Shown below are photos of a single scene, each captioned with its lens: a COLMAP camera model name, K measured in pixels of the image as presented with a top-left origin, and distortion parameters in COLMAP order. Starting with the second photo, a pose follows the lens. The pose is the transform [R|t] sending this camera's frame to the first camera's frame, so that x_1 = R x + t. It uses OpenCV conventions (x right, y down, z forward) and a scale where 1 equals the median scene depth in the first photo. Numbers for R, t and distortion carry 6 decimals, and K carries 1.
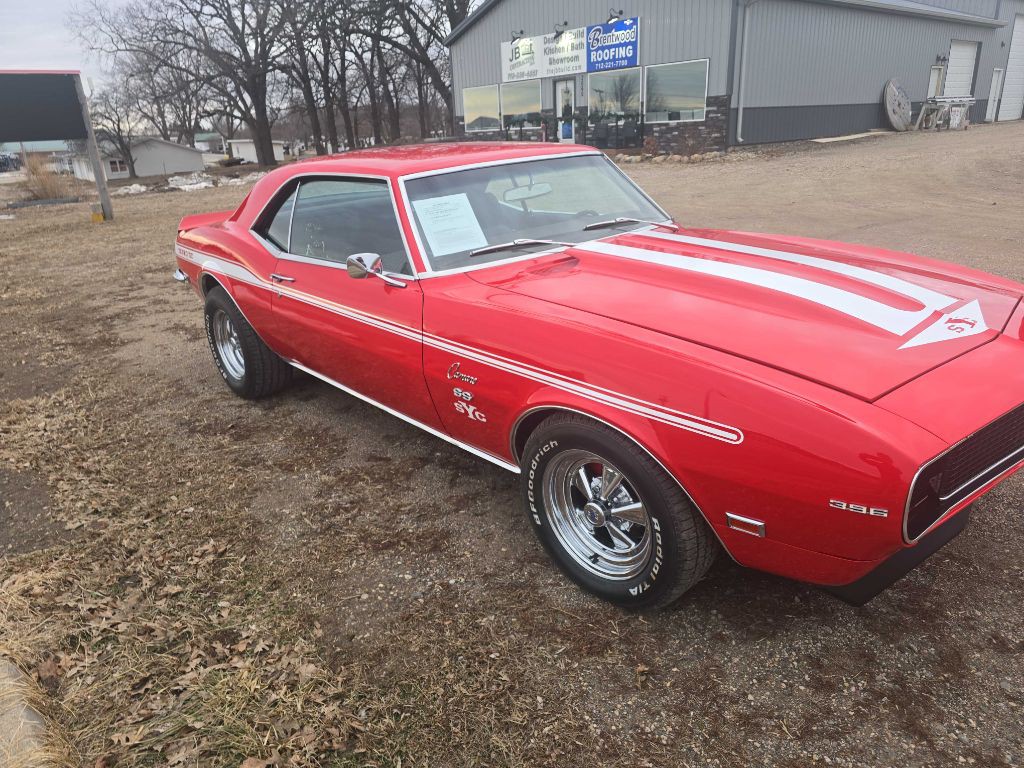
lens RADIAL K [[686.4, 0, 518.8], [0, 686.4, 381.7], [0, 0, 1]] dist [0.050067, -0.040030]
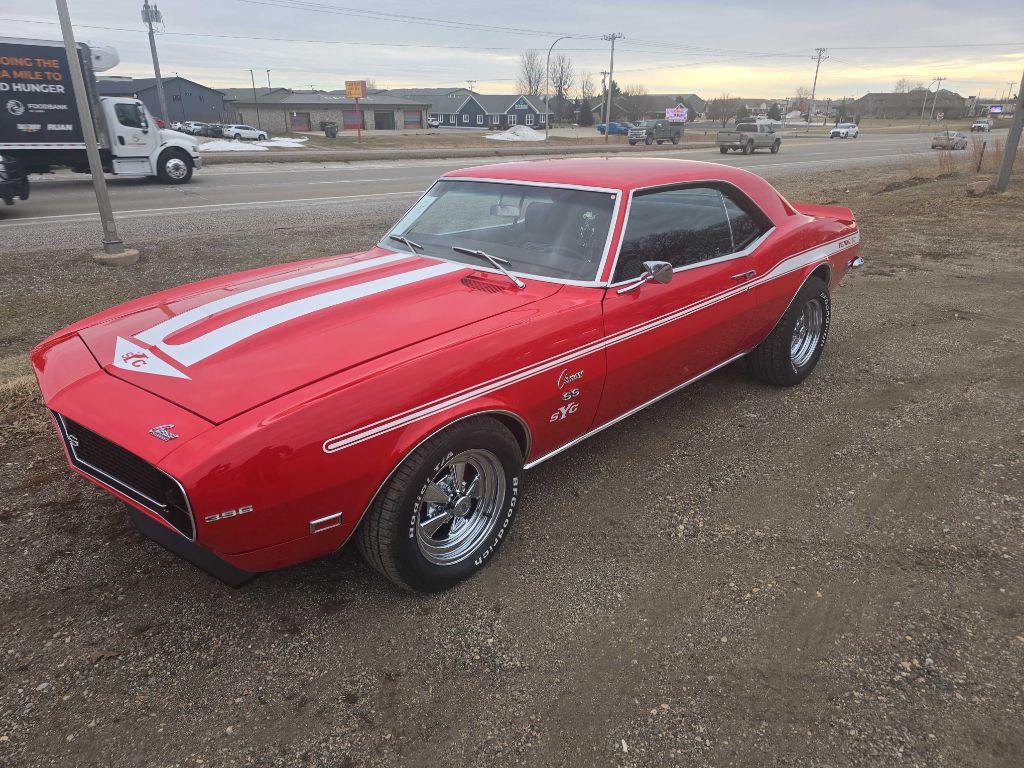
lens RADIAL K [[681.8, 0, 513.0], [0, 681.8, 383.8], [0, 0, 1]] dist [0.050406, -0.040206]
pose [[0.050608, 0.414563, -0.908612, 1.169512], [-0.348121, 0.860042, 0.373013, -0.470786], [0.936083, 0.297430, 0.187843, 0.934282]]
